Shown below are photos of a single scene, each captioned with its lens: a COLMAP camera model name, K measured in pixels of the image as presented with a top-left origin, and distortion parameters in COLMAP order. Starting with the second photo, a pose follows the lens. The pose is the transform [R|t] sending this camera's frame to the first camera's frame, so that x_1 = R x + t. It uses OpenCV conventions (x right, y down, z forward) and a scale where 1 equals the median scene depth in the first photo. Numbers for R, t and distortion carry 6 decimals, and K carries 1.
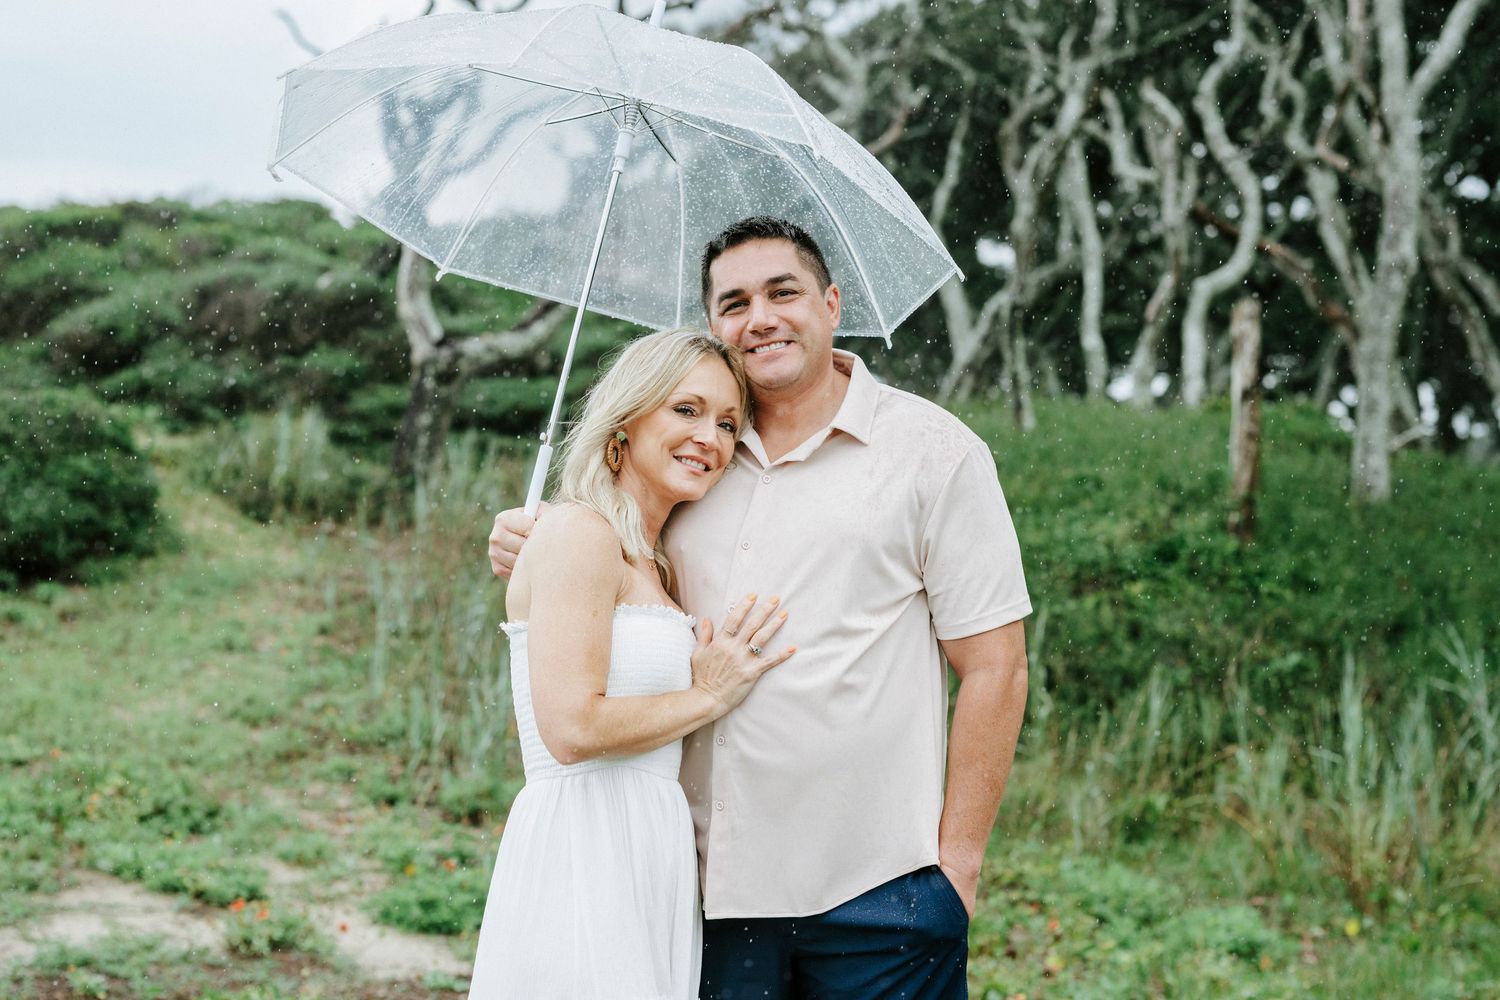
lens RADIAL K [[2403.4, 0, 745.3], [0, 2403.4, 461.8], [0, 0, 1]] dist [-0.009503, -0.007470]
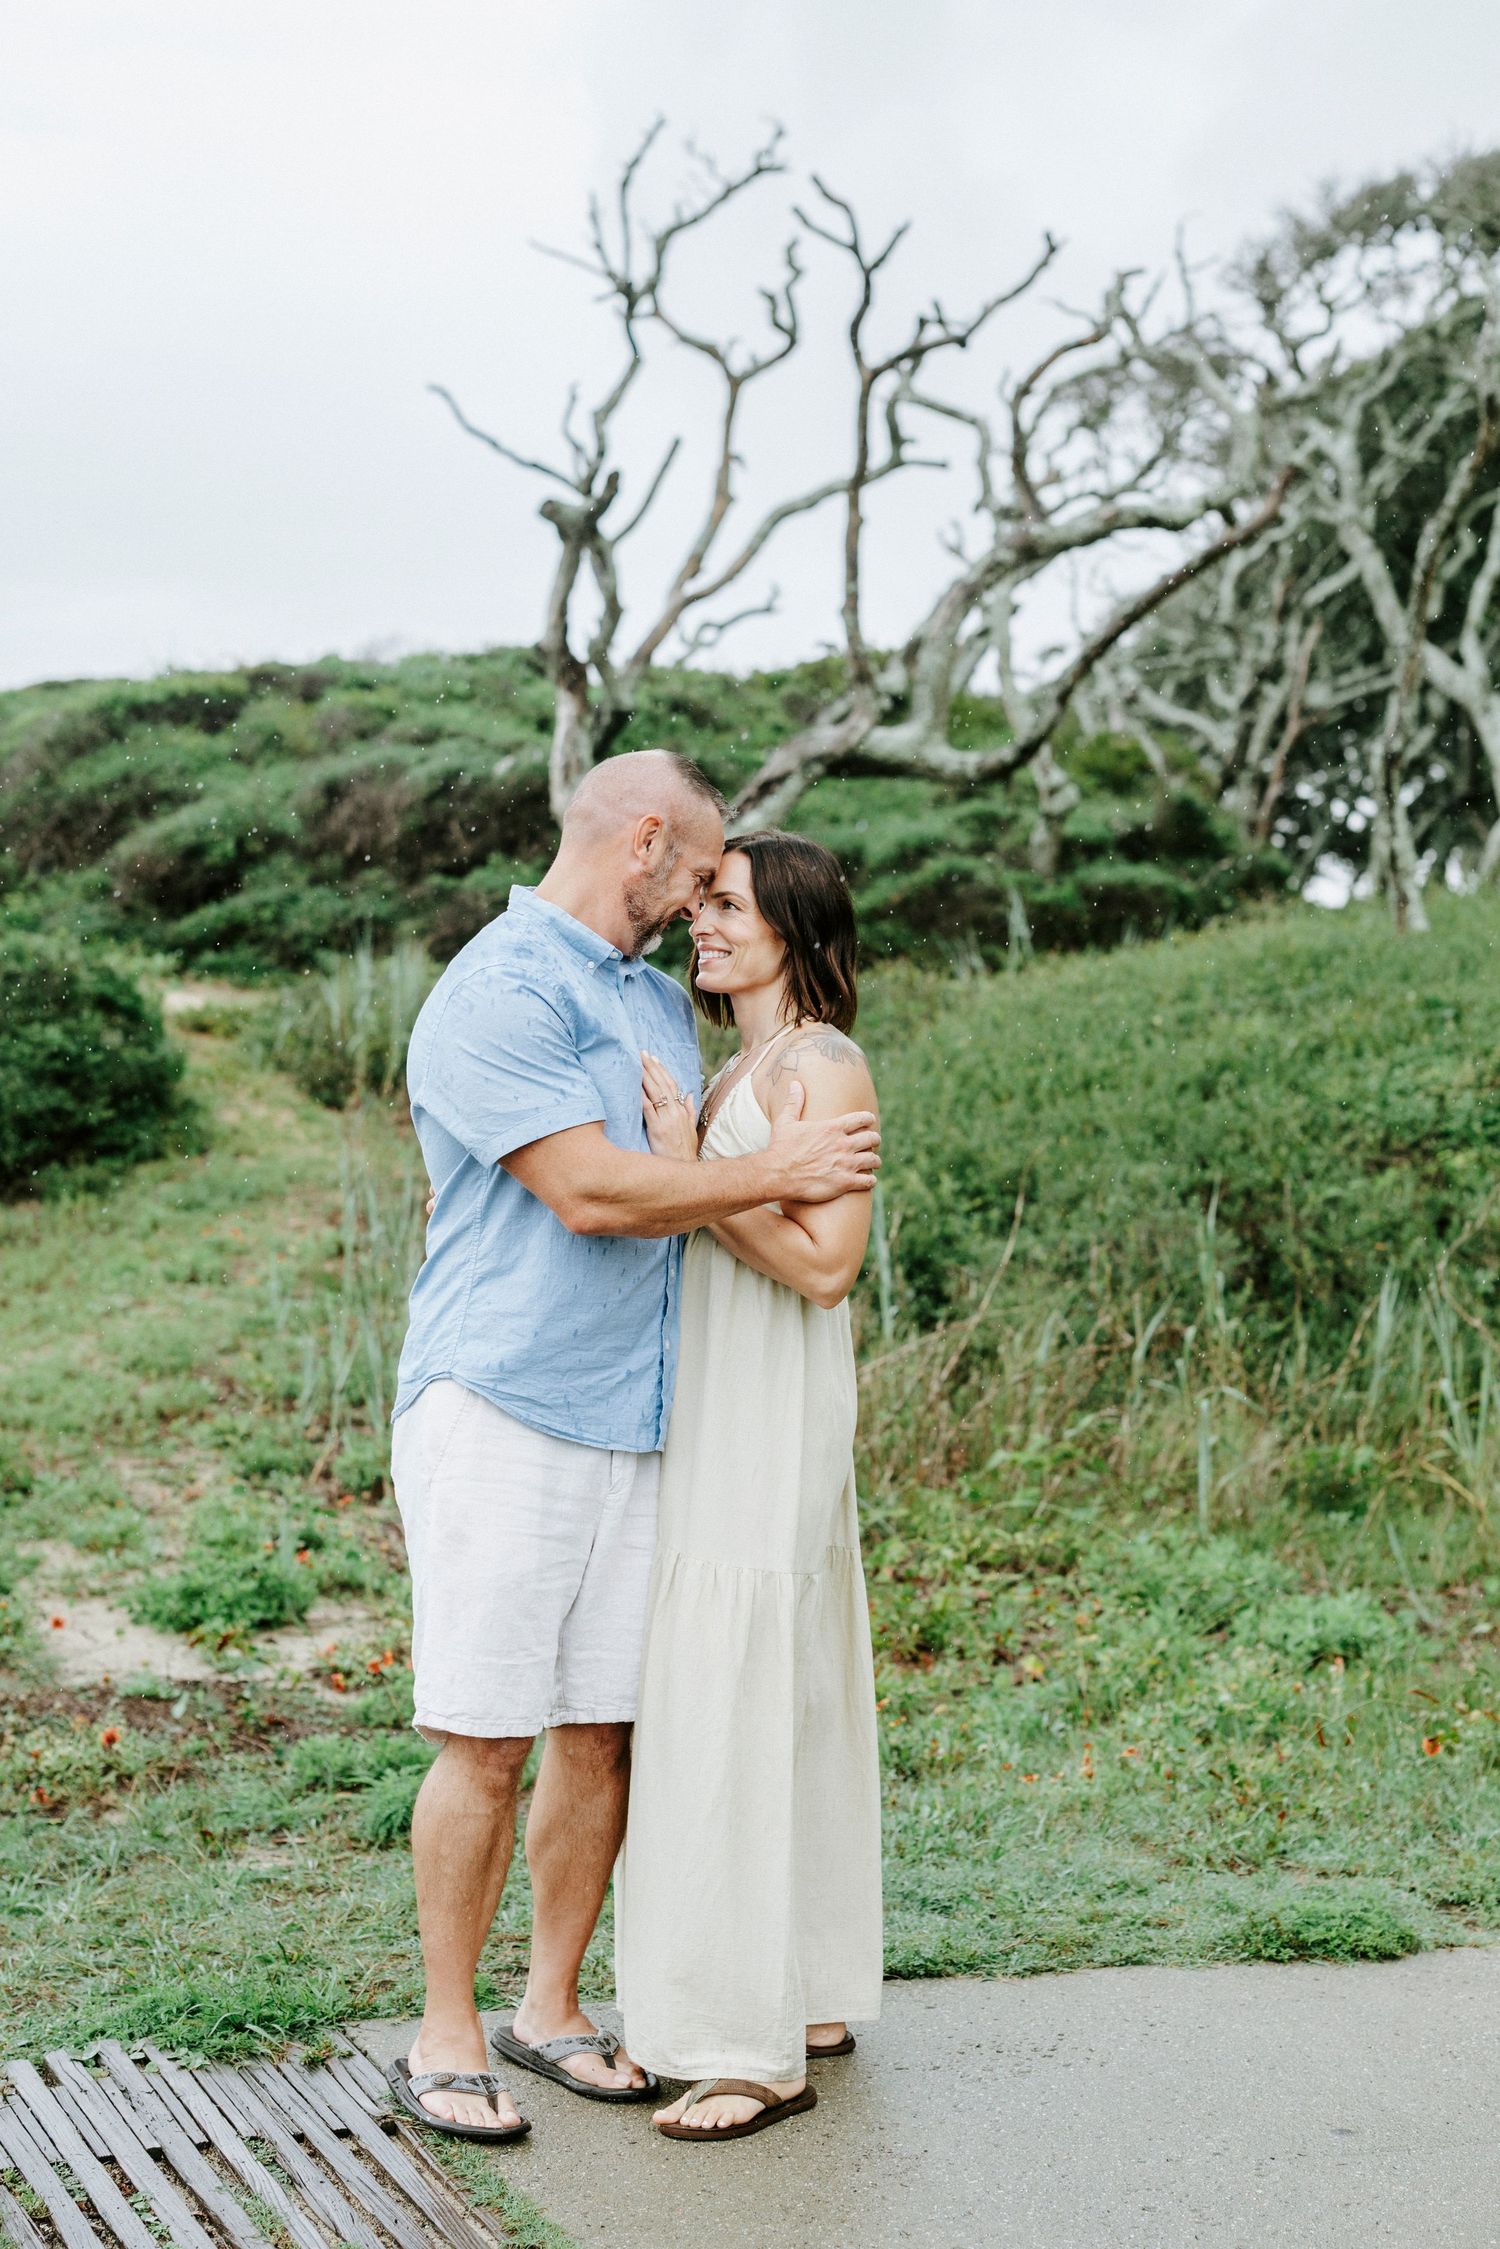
lens RADIAL K [[3603.4, 0, 811.0], [0, 3603.4, 1073.4], [0, 0, 1]] dist [-0.009503, -0.007470]
pose [[0.985824, -0.034757, -0.164144, 0.133136], [0.037448, 0.999210, 0.013328, 0.006802], [0.163551, -0.019286, 0.986346, -0.043488]]
